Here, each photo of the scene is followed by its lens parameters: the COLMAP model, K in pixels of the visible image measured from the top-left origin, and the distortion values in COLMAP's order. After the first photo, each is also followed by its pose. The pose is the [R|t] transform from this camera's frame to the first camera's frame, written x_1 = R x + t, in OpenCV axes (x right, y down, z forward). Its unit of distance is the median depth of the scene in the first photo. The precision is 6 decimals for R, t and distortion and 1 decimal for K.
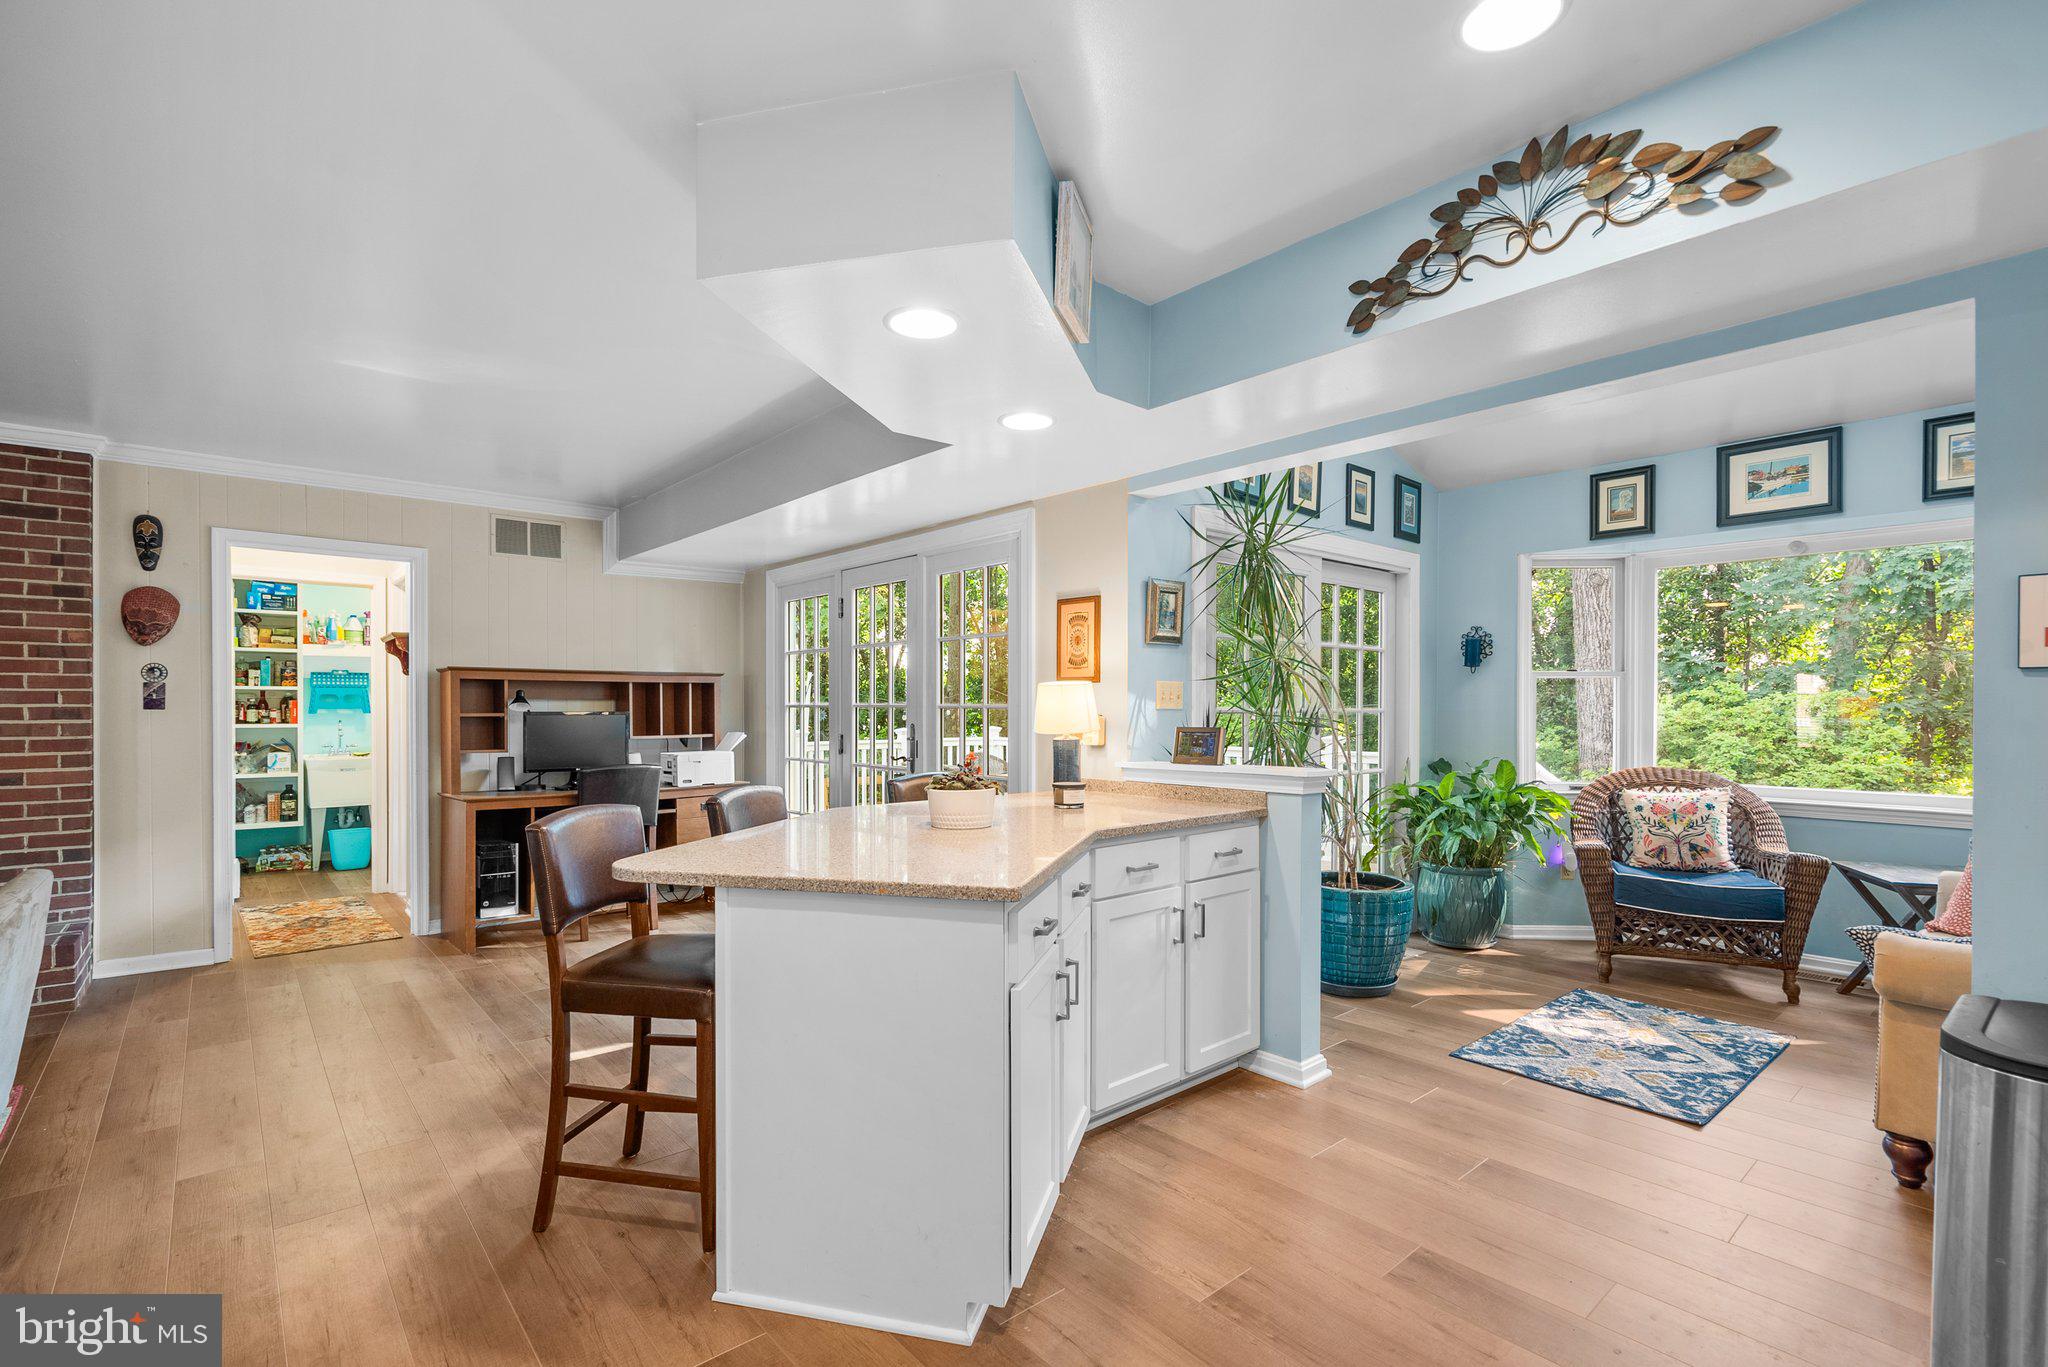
lens RADIAL K [[941.2, 0, 1028.6], [0, 941.2, 711.4], [0, 0, 1]] dist [-0.003122, 0.000394]
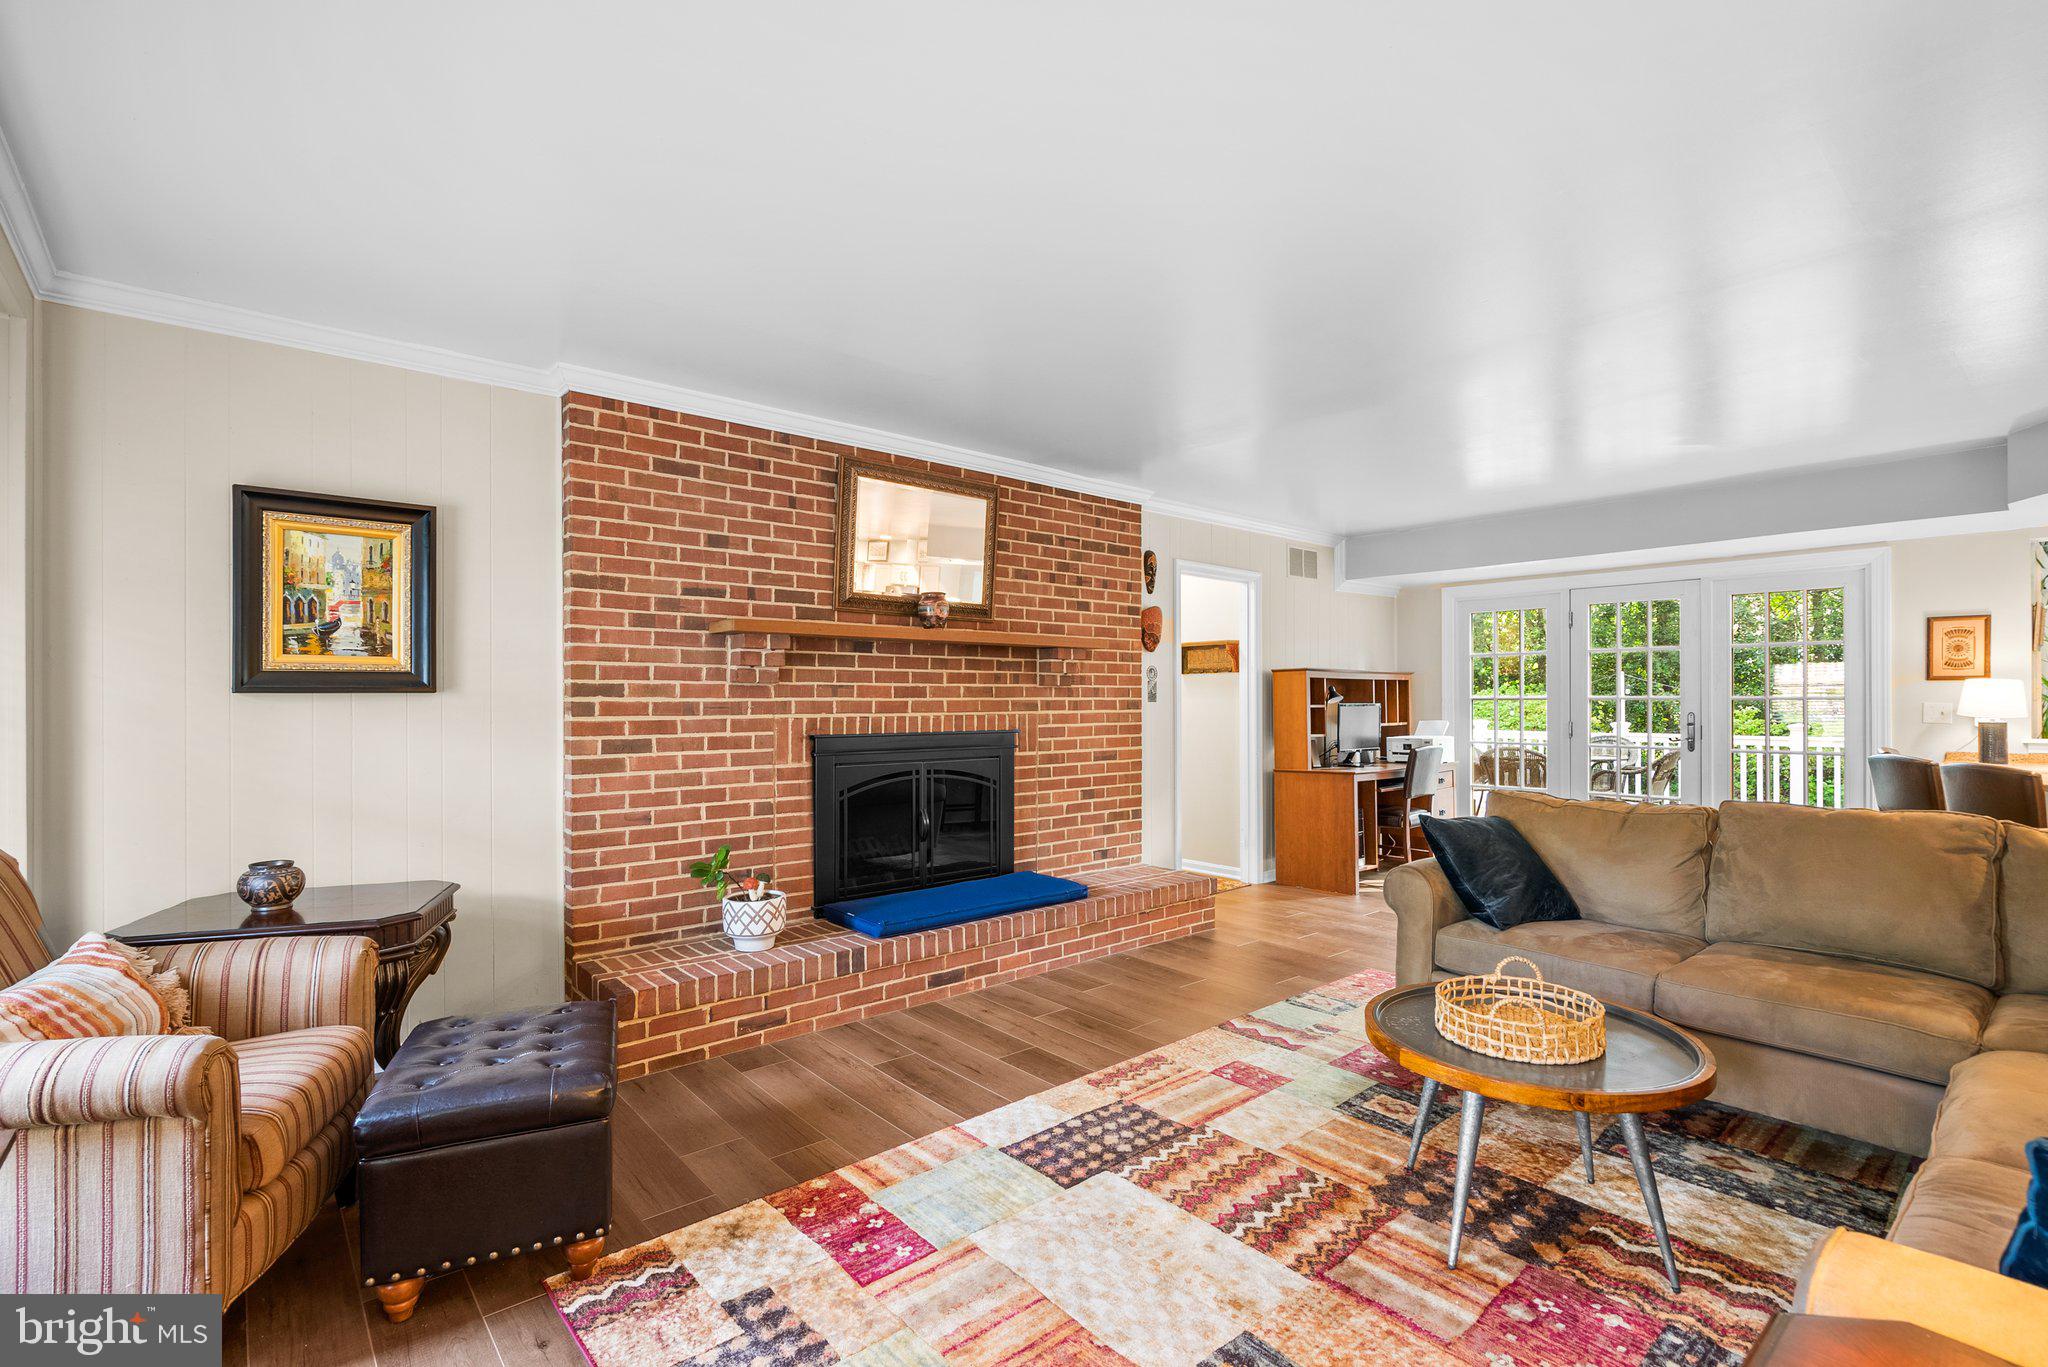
lens RADIAL K [[937.9, 0, 1032.9], [0, 937.9, 695.4], [0, 0, 1]] dist [-0.006552, 0.000782]
pose [[0.999929, -0.001229, -0.011850, -1.048672], [0.001088, 0.999929, -0.011873, 0.003992], [0.011864, 0.011859, 0.999859, -0.273940]]
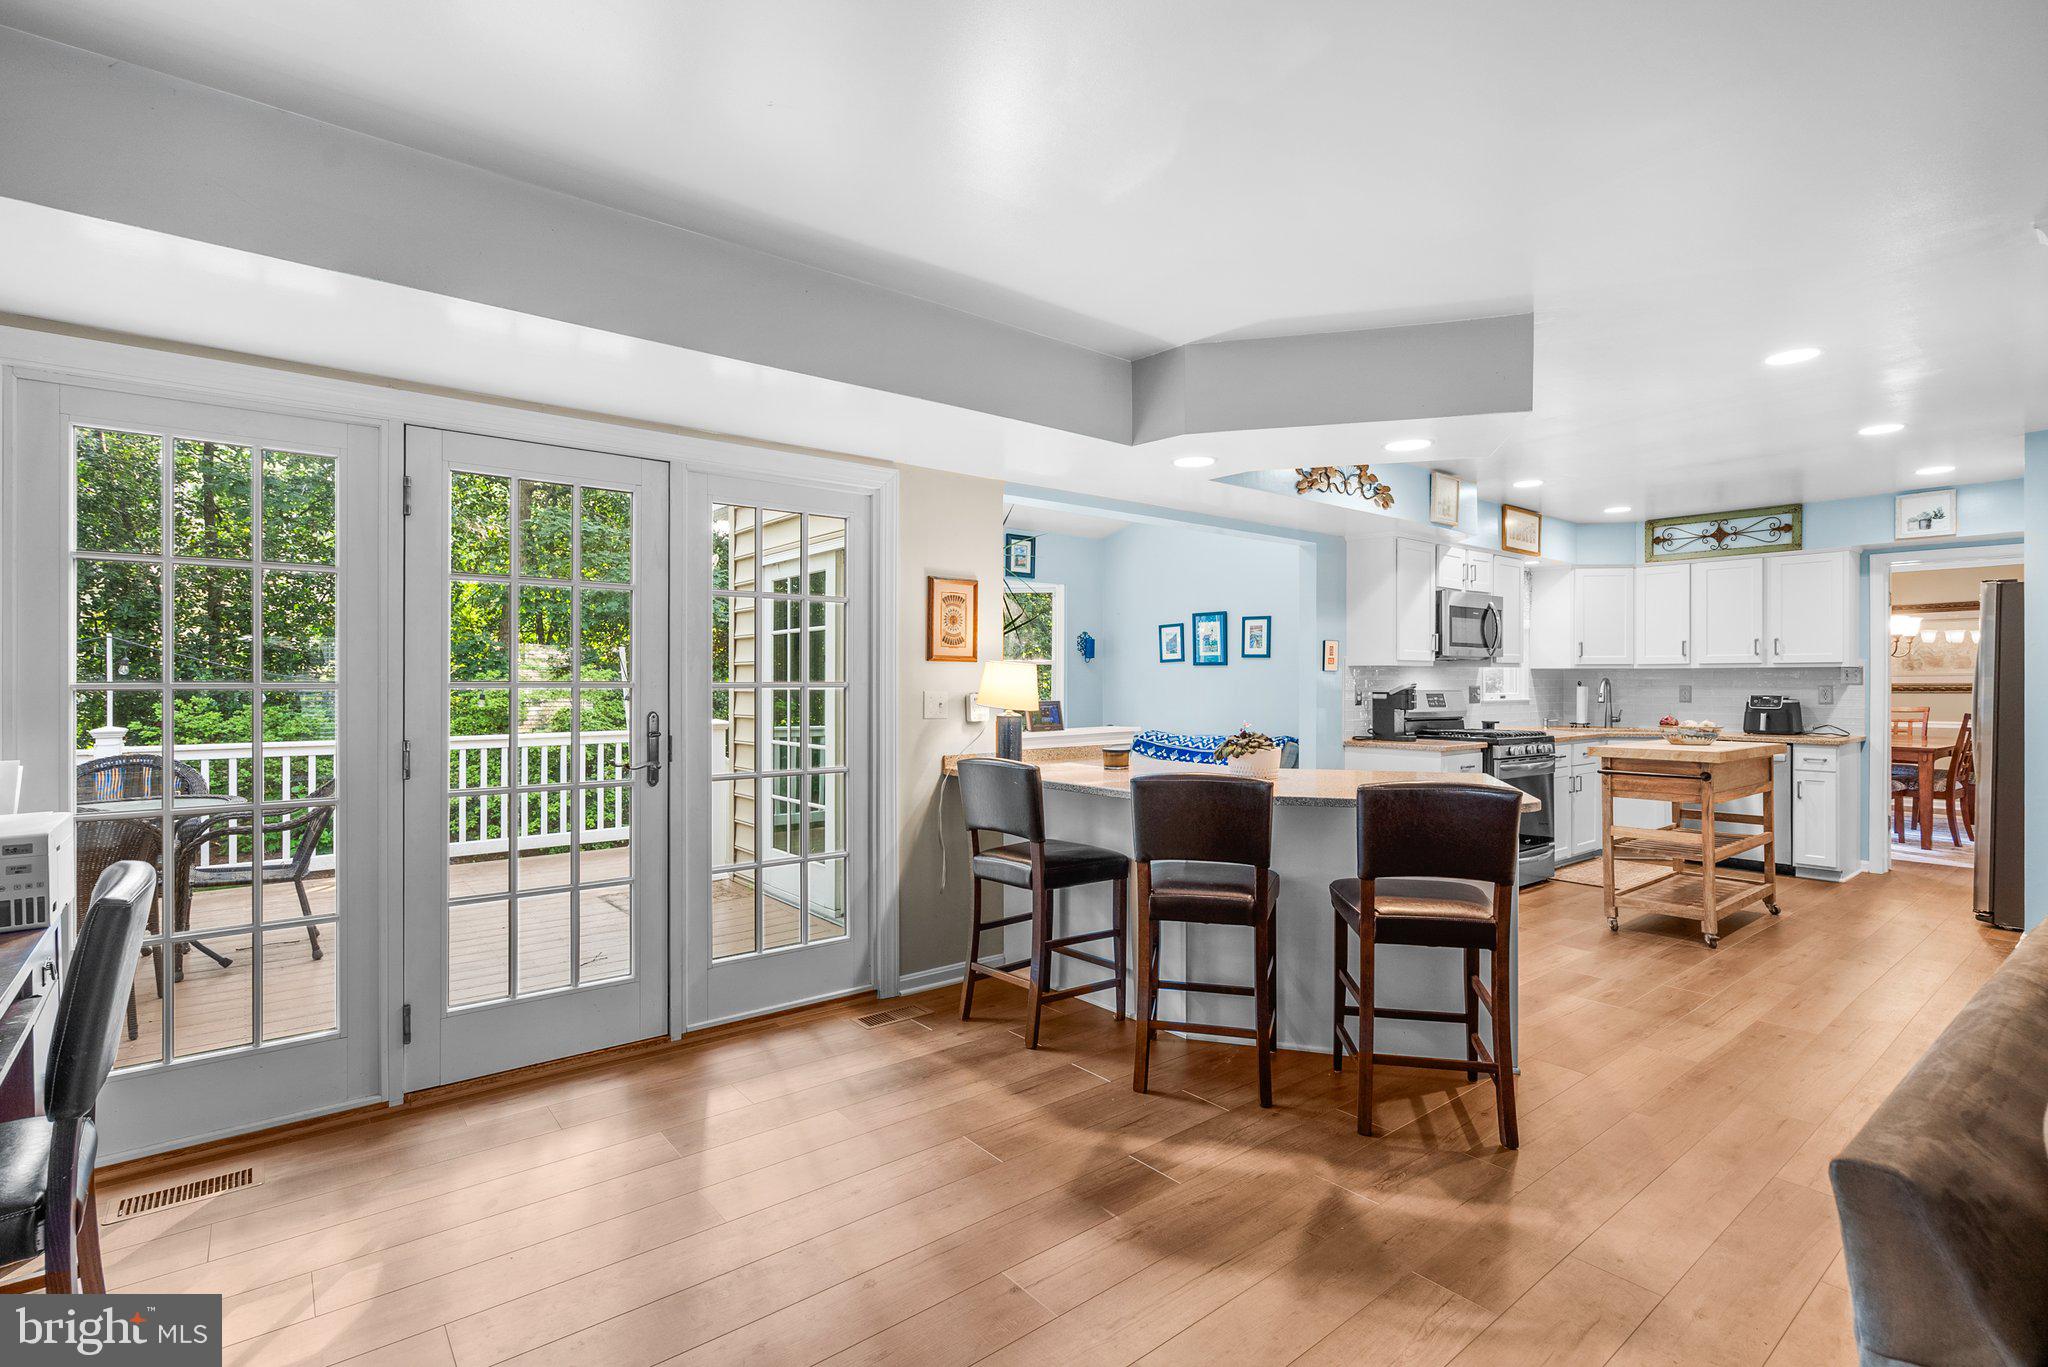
lens RADIAL K [[943.0, 0, 1023.1], [0, 943.0, 680.7], [0, 0, 1]] dist [-0.001535, -0.000132]
pose [[0.042155, 0.000728, 0.999111, -0.823335], [0.006713, 0.999977, -0.001012, -0.007127], [-0.999089, 0.006750, 0.042149, 0.752553]]
